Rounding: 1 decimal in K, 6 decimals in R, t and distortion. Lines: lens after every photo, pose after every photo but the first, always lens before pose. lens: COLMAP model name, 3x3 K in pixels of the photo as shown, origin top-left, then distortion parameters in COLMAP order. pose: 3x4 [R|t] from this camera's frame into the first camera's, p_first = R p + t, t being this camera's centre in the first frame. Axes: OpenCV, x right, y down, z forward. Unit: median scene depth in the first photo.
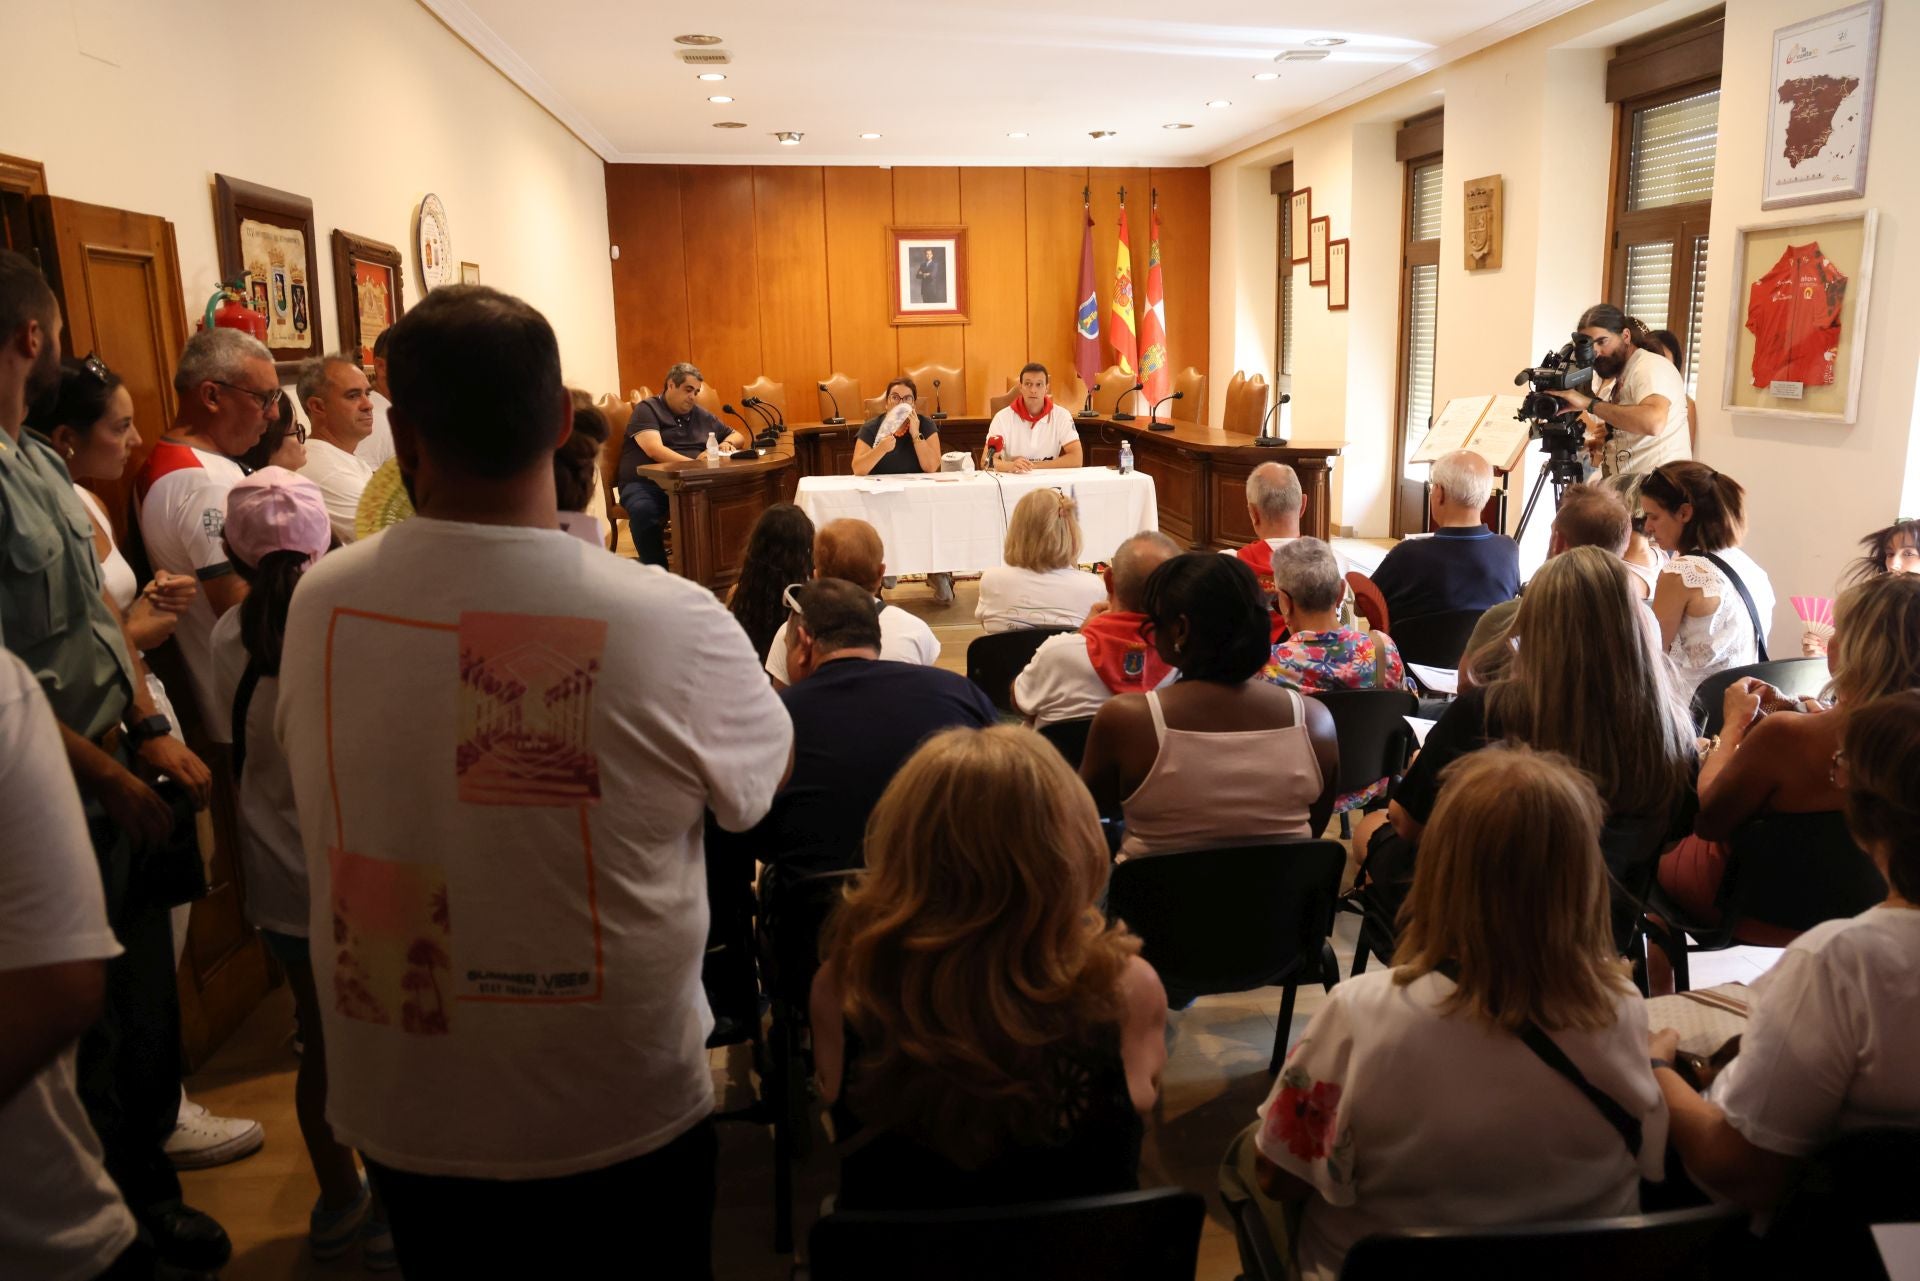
lens RADIAL K [[1374.5, 0, 961.0], [0, 1374.5, 632.7], [0, 0, 1]] dist [-0.087641, 0.048880]
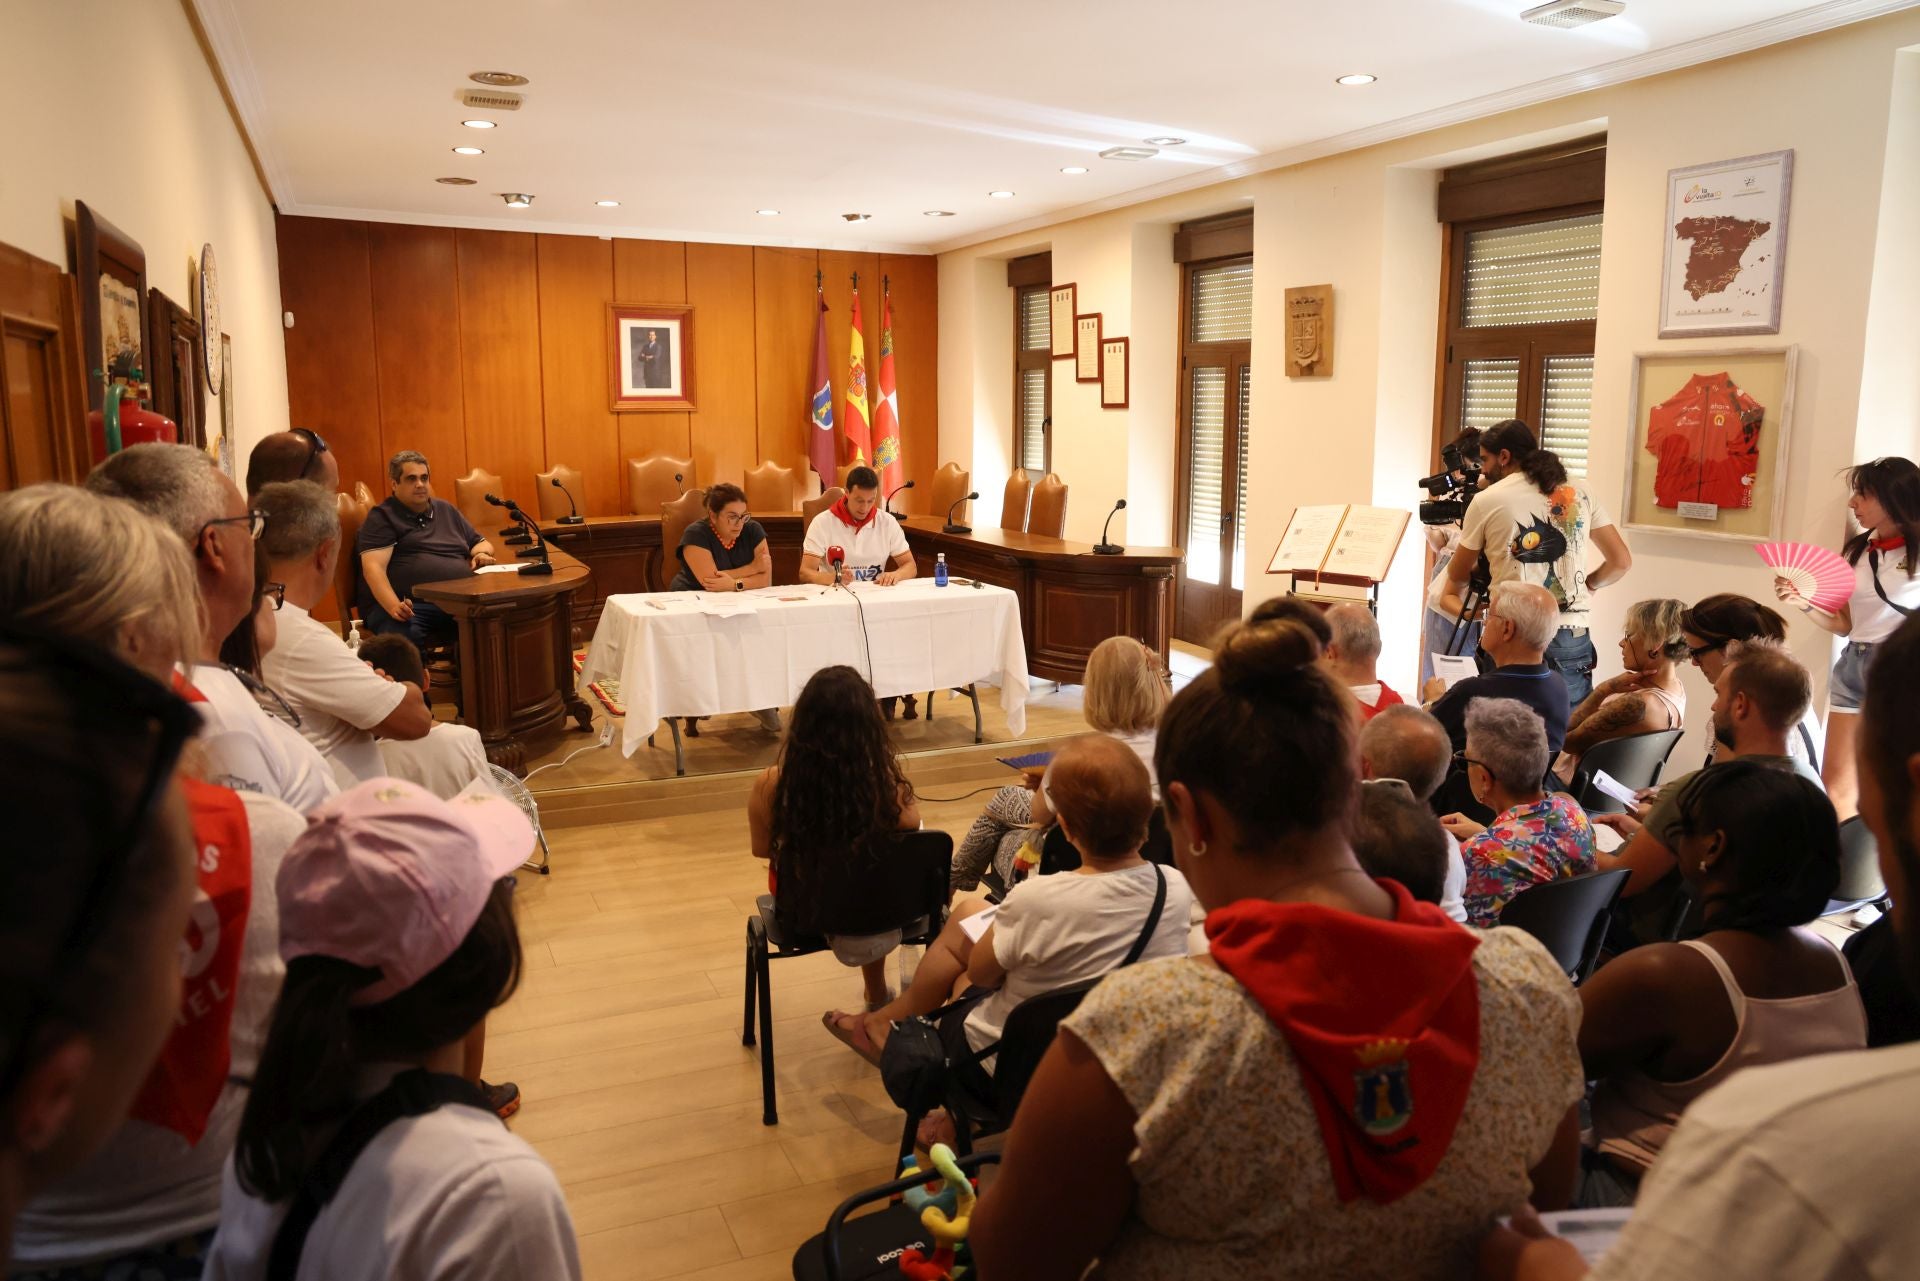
lens RADIAL K [[1374.5, 0, 965.4], [0, 1374.5, 652.8], [0, 0, 1]] dist [-0.087641, 0.048880]
pose [[0.950889, -0.028988, 0.308172, -0.162252], [0.041310, 0.998584, -0.033533, -0.037732], [-0.306763, 0.044617, 0.950740, 0.115304]]
